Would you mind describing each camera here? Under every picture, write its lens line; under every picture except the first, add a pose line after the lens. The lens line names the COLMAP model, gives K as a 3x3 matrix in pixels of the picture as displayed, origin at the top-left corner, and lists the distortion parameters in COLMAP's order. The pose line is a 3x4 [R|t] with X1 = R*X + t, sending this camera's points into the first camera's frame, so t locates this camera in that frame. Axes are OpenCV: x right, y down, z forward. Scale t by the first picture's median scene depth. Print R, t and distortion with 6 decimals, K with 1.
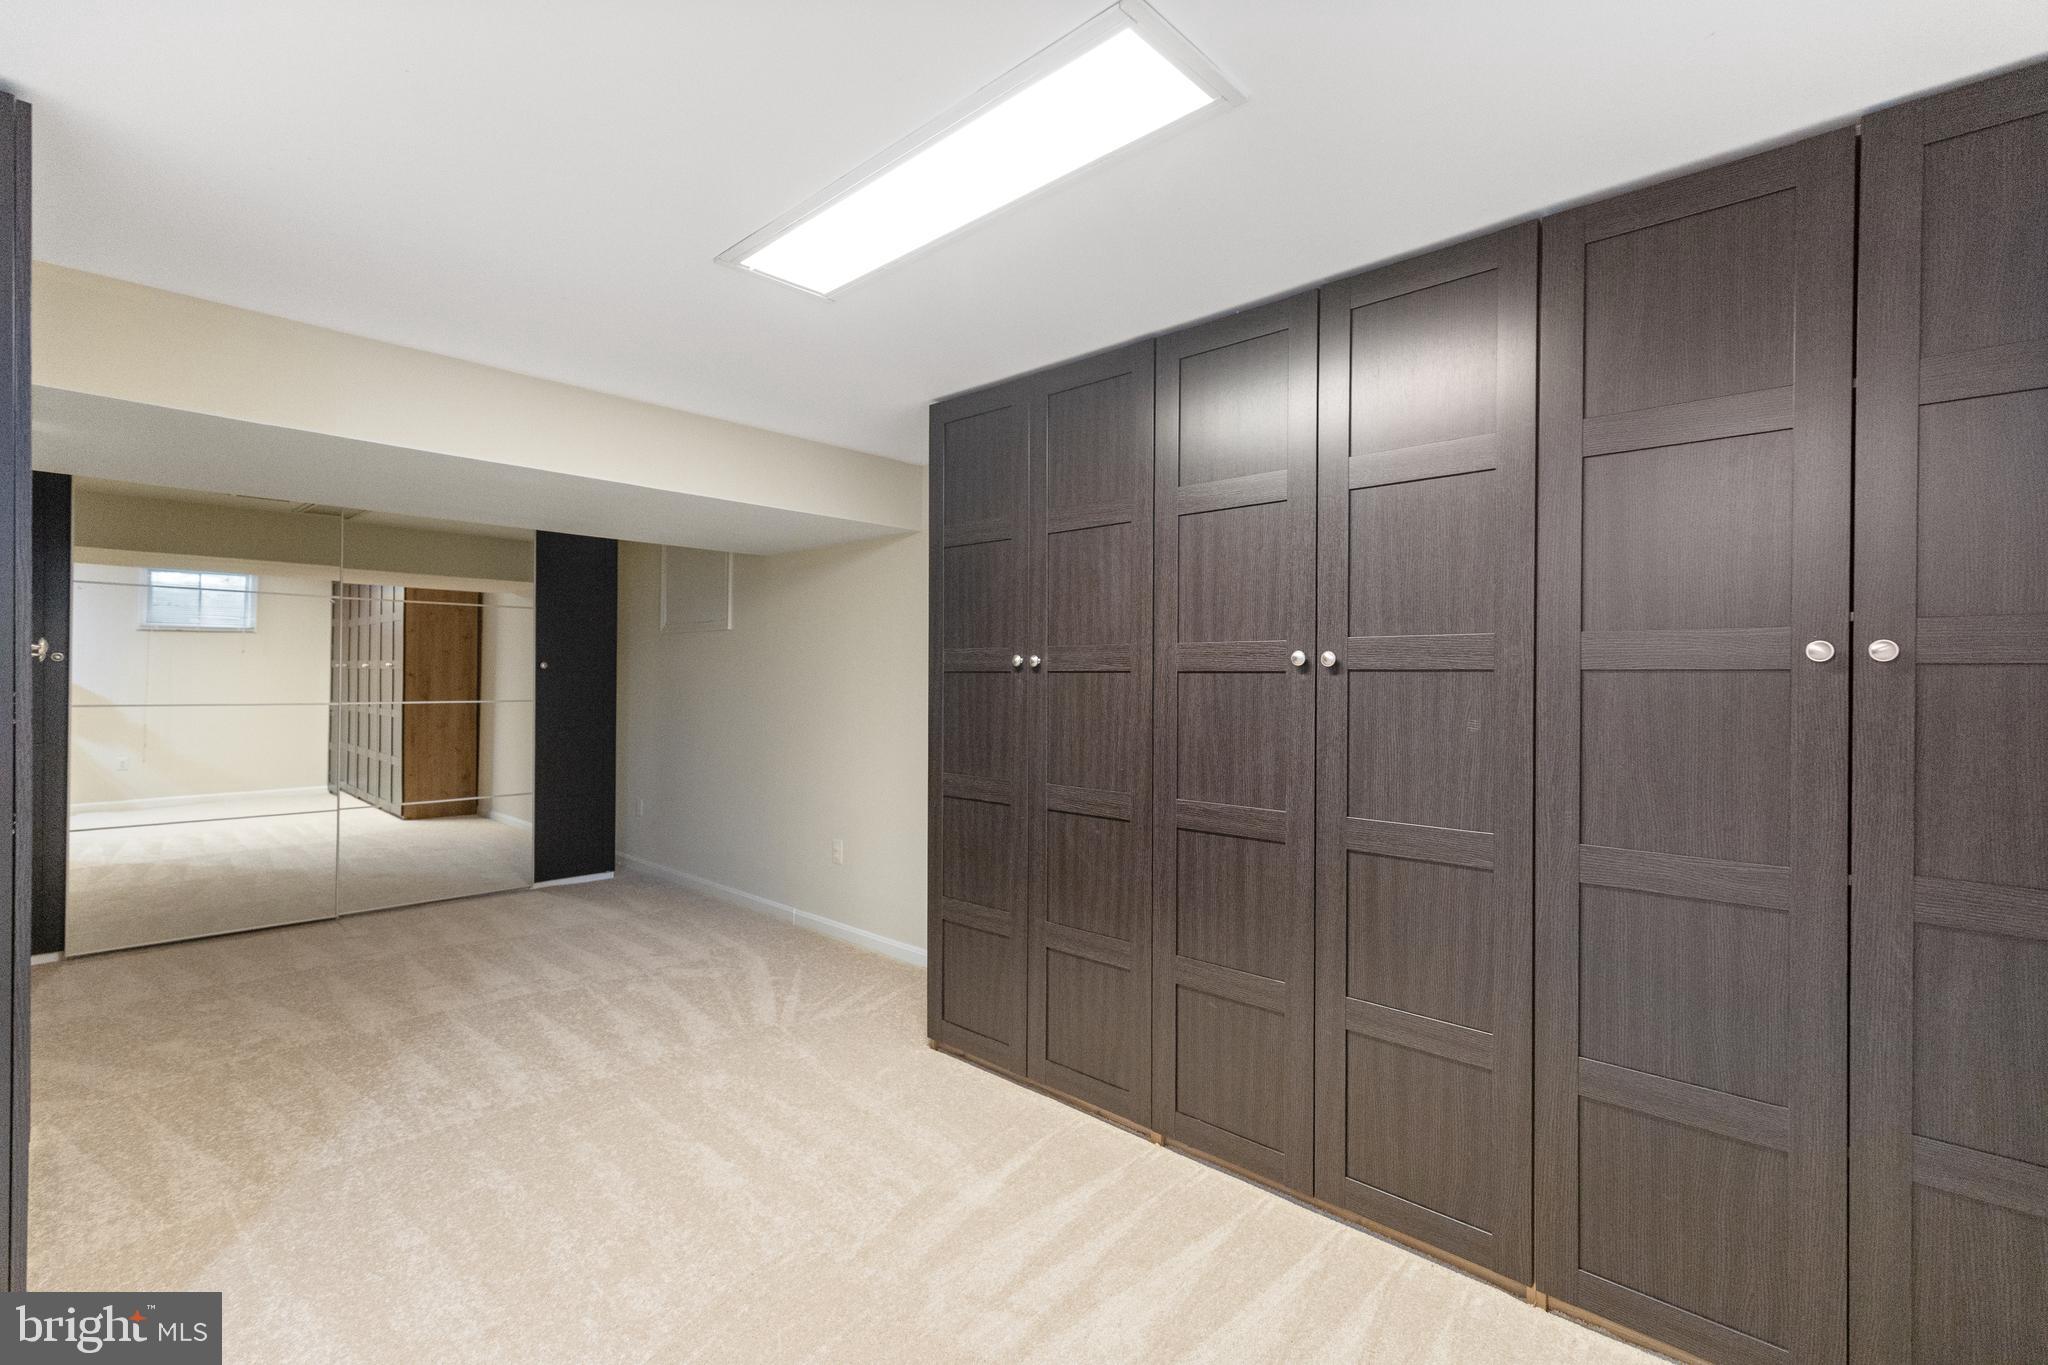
lens RADIAL K [[932.6, 0, 1037.3], [0, 932.6, 681.8], [0, 0, 1]] dist [0.017077, 0.000073]
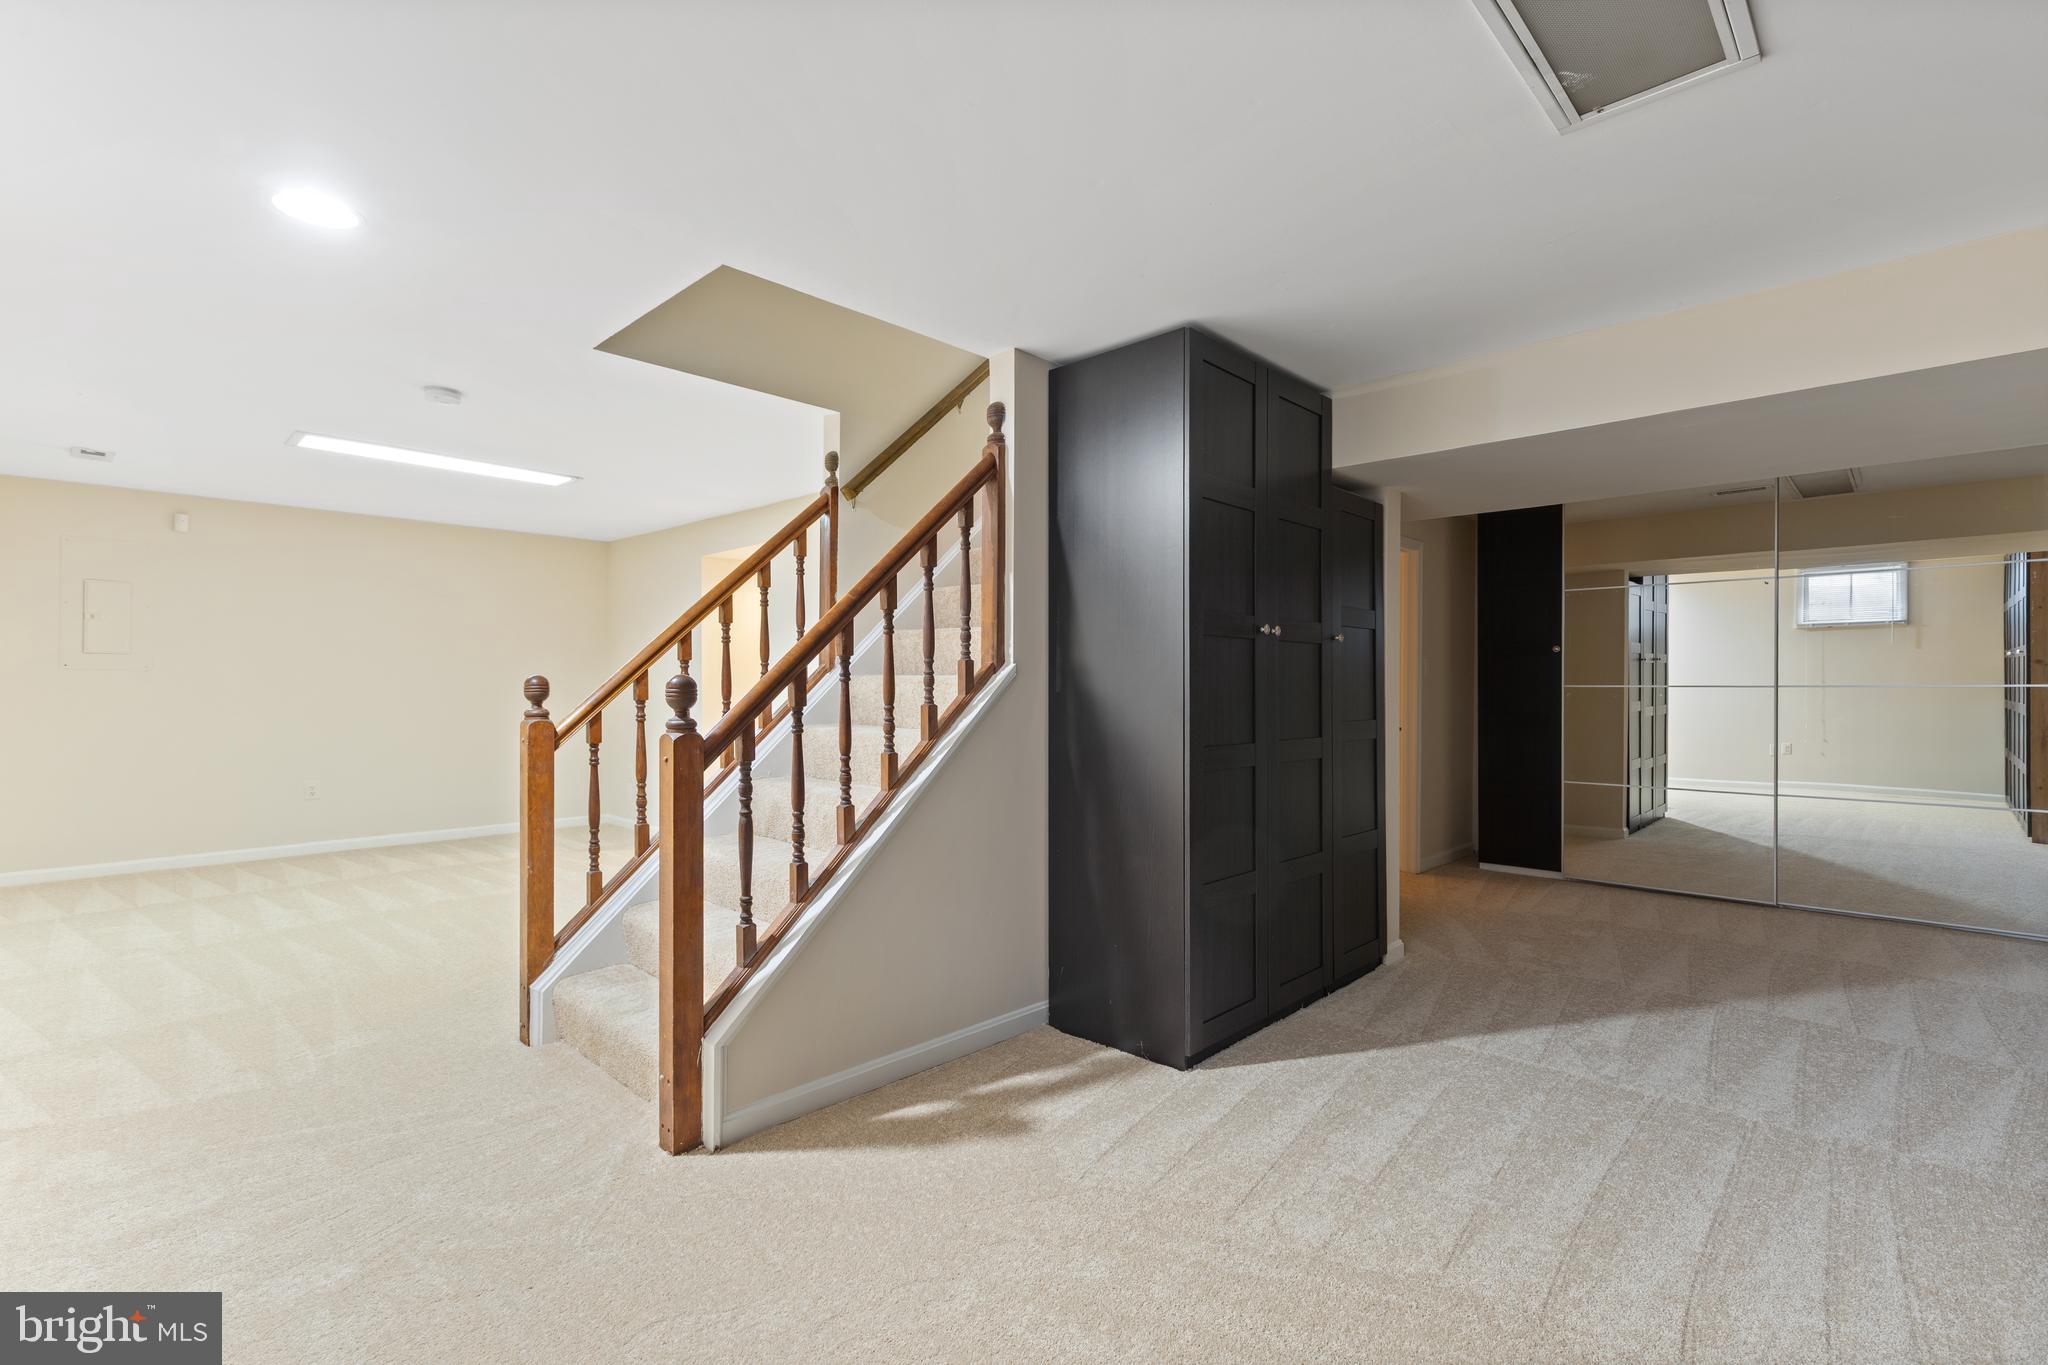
lens RADIAL K [[932.6, 0, 1035.2], [0, 932.6, 692.3], [0, 0, 1]] dist [0.017077, 0.000073]
pose [[-0.023851, -0.002733, -0.999712, 0.377547], [0.006461, 0.999975, -0.002888, 0.038946], [0.999695, -0.006528, -0.023833, 0.371964]]
